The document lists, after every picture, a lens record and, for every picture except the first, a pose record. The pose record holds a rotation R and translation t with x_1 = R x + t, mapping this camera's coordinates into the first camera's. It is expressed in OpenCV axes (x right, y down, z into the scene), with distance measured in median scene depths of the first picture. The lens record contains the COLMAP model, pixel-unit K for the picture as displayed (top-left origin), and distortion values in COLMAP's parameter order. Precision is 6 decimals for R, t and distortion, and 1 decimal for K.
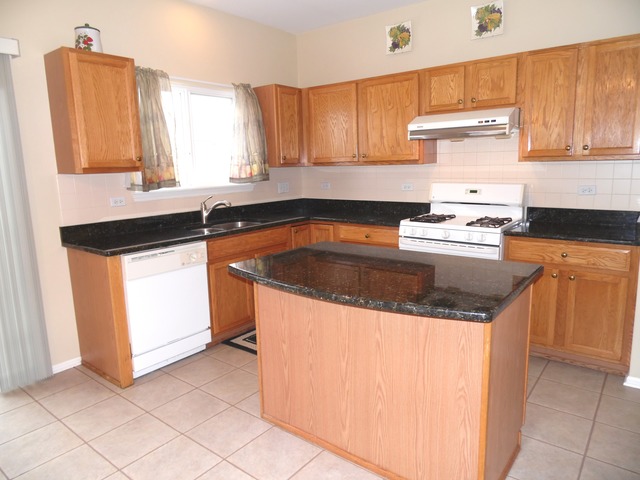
lens RADIAL K [[439.5, 0, 320.9], [0, 439.5, 235.7], [0, 0, 1]] dist [-0.003833, 0.003479]
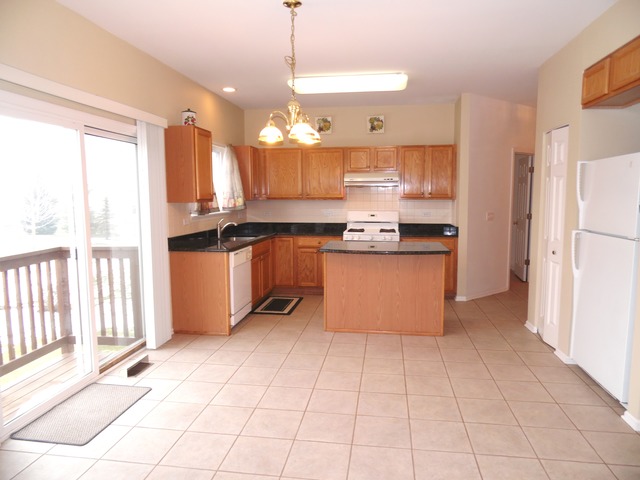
lens RADIAL K [[439.5, 0, 320.9], [0, 439.5, 235.7], [0, 0, 1]] dist [-0.003833, 0.003479]
pose [[0.869719, -0.023296, 0.492997, -0.731173], [0.063030, 0.995949, -0.064132, 0.084240], [-0.489506, 0.086851, 0.867664, -0.456404]]
